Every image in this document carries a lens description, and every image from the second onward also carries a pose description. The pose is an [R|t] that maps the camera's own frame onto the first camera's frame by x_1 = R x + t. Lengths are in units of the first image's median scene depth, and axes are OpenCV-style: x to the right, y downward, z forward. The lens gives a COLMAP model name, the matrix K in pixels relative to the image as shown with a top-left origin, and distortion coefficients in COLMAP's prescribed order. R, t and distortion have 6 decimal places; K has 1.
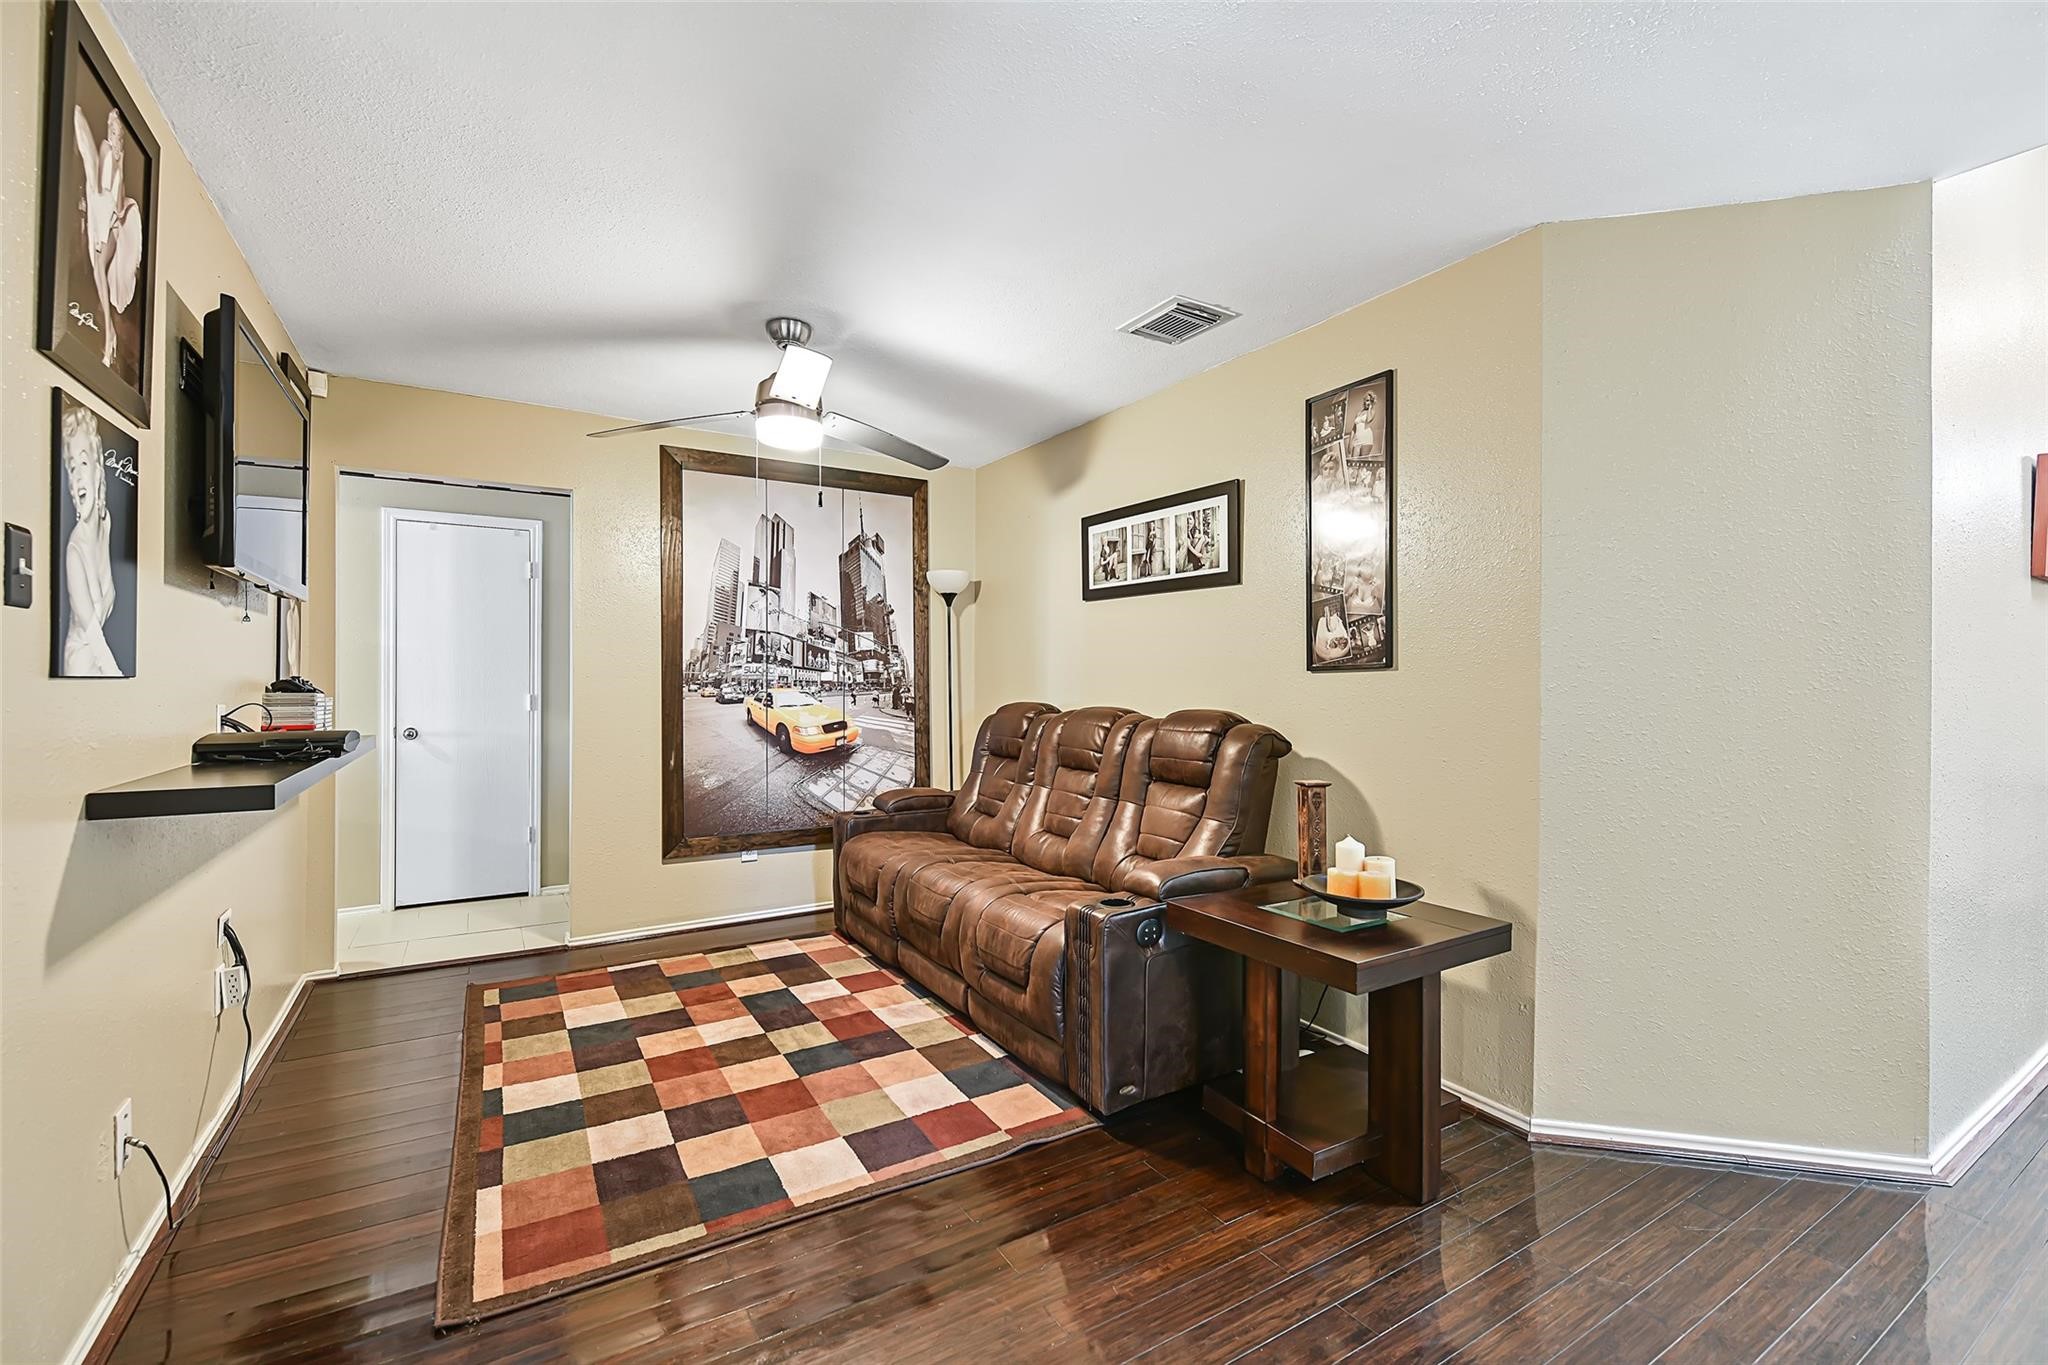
lens RADIAL K [[873.9, 0, 1022.4], [0, 873.9, 681.4], [0, 0, 1]] dist [-0.004862, -0.000762]
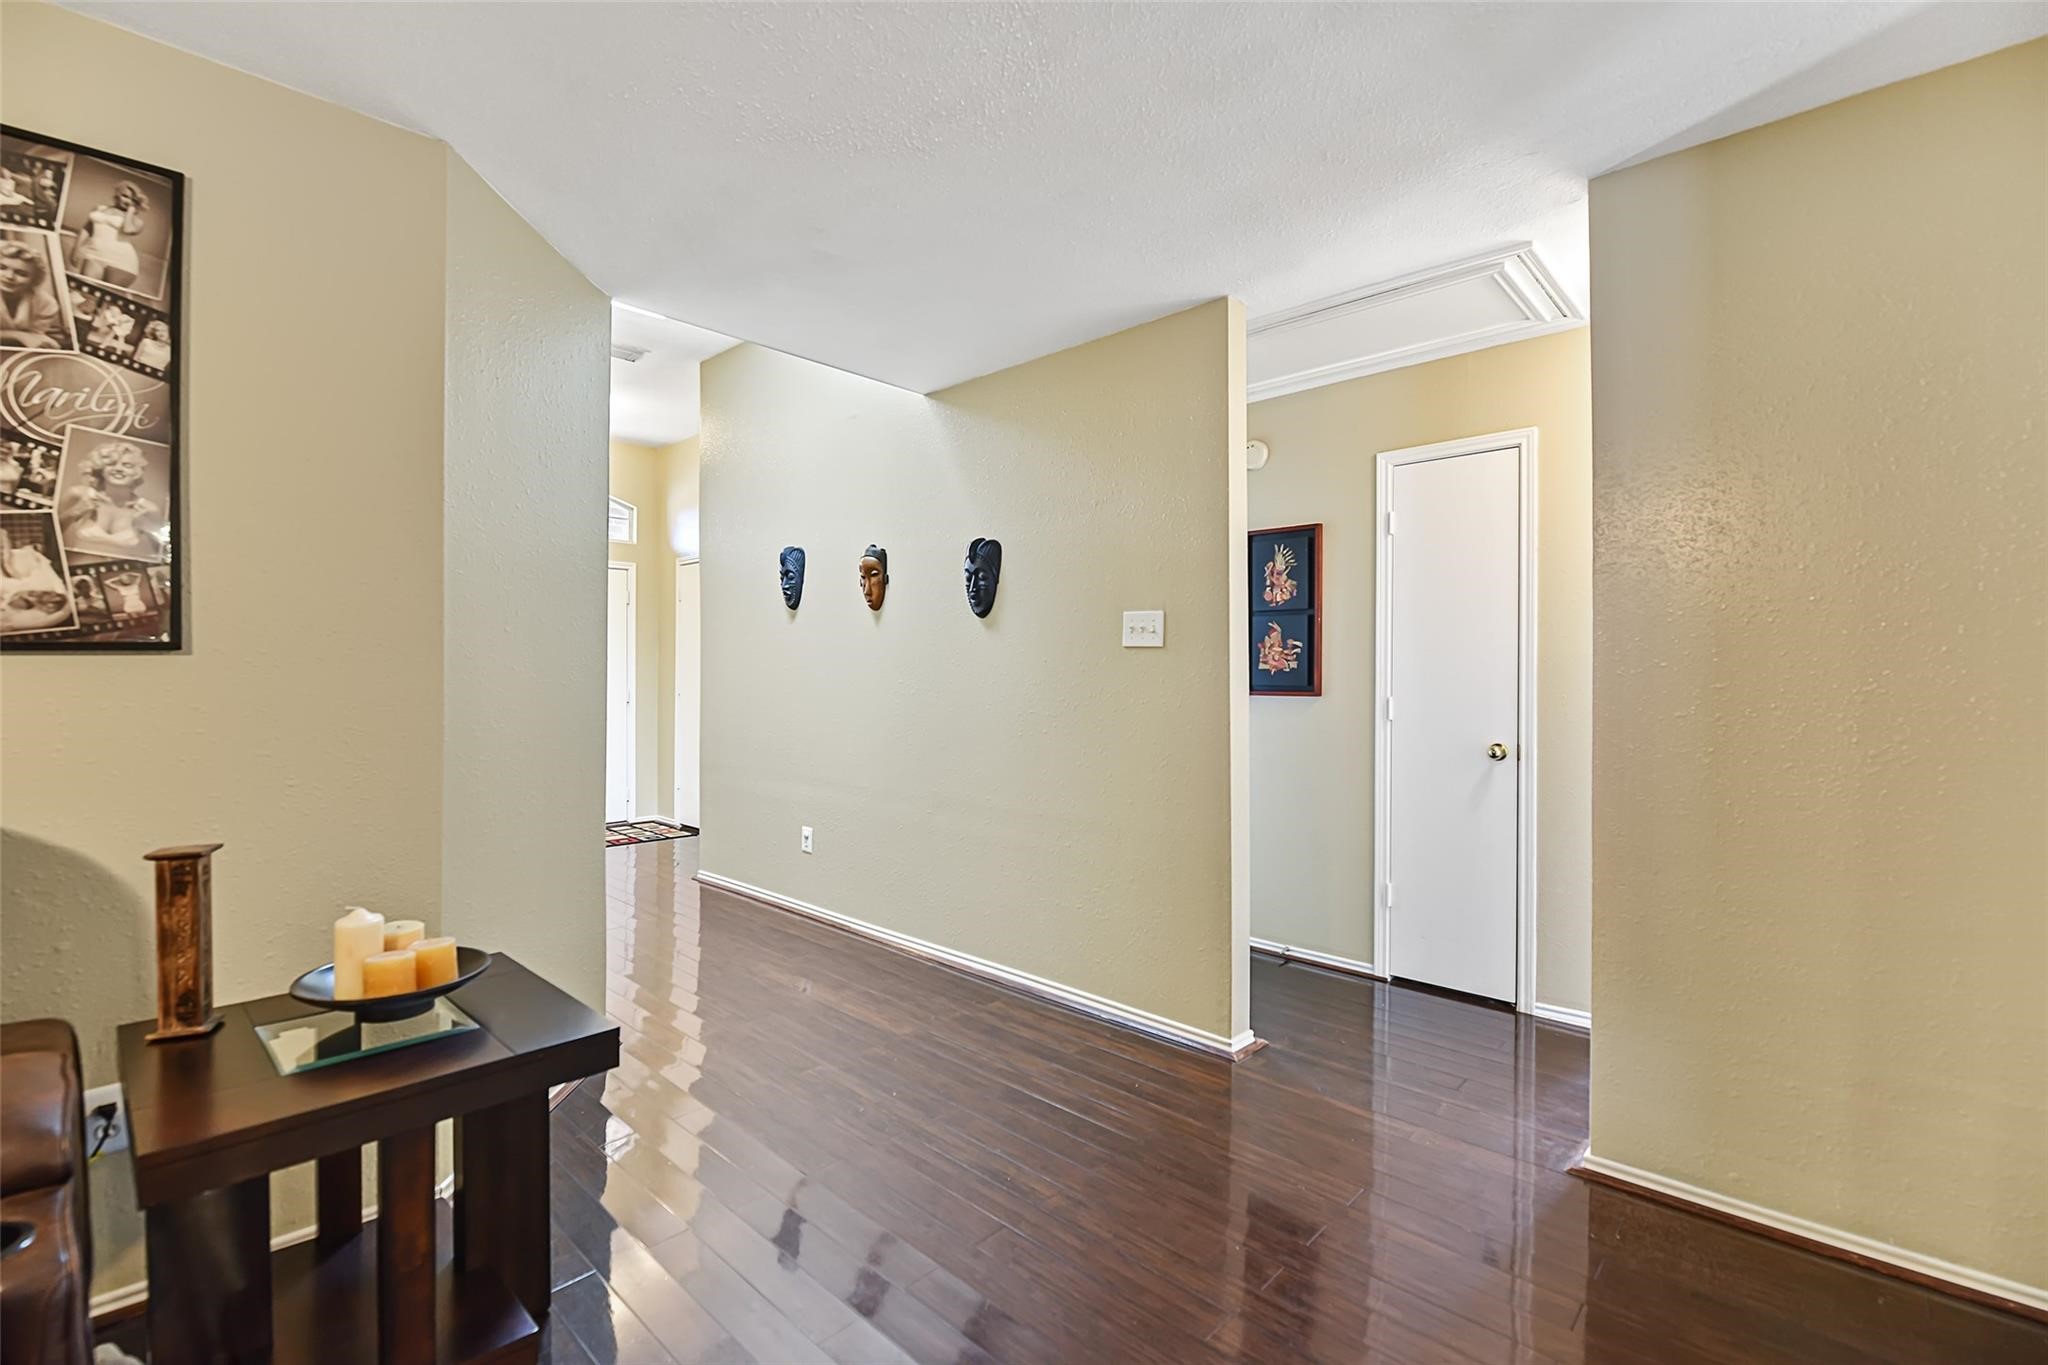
lens RADIAL K [[873.9, 0, 1023.0], [0, 873.9, 673.2], [0, 0, 1]] dist [-0.004862, -0.000762]
pose [[-0.271592, -0.002037, 0.962410, -0.330573], [0.001825, 0.999995, 0.002632, 0.000632], [-0.962411, 0.002471, -0.271587, 0.570183]]
